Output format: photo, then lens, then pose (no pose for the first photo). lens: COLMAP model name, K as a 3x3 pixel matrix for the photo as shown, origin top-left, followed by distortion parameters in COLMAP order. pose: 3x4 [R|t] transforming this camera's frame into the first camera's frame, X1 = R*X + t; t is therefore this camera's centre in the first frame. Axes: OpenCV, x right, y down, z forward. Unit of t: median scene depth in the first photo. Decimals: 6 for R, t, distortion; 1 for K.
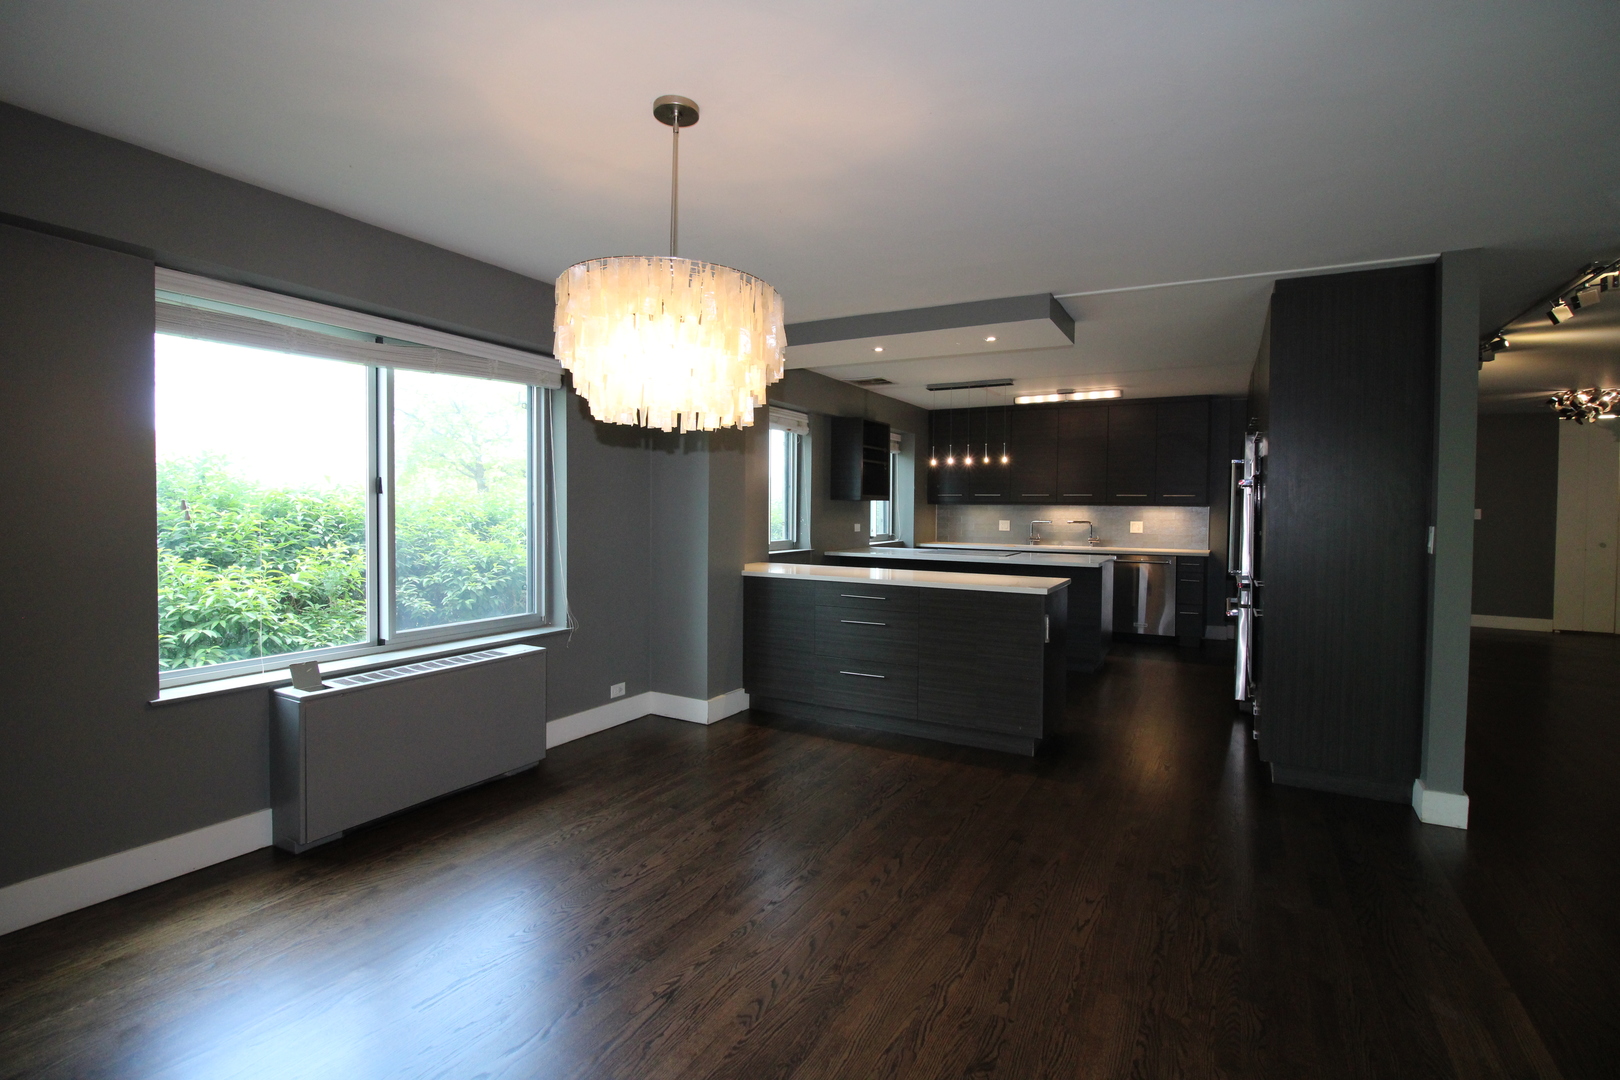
lens RADIAL K [[763.5, 0, 809.7], [0, 763.5, 536.0], [0, 0, 1]] dist [0.000258, -0.000570]
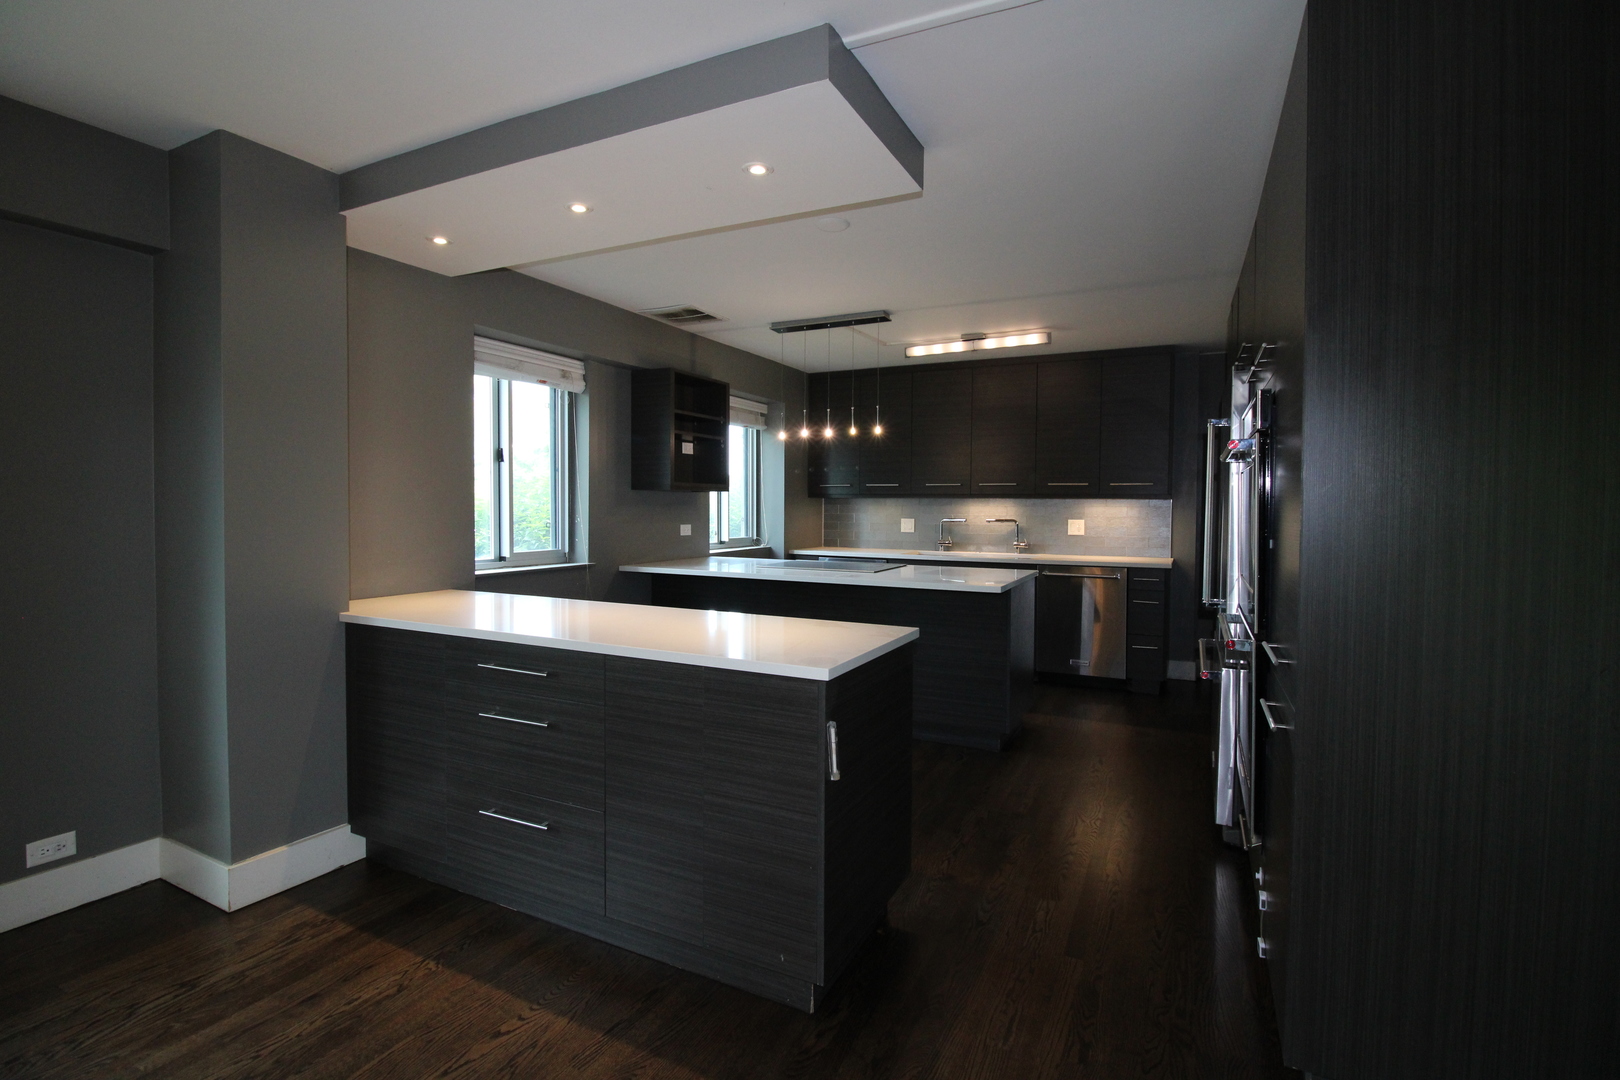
lens RADIAL K [[763.5, 0, 806.8], [0, 763.5, 534.8], [0, 0, 1]] dist [0.000258, -0.000570]
pose [[0.999367, -0.002605, 0.035466, 0.156791], [0.002511, 0.999993, 0.002677, -0.007783], [-0.035473, -0.002587, 0.999367, 0.298717]]
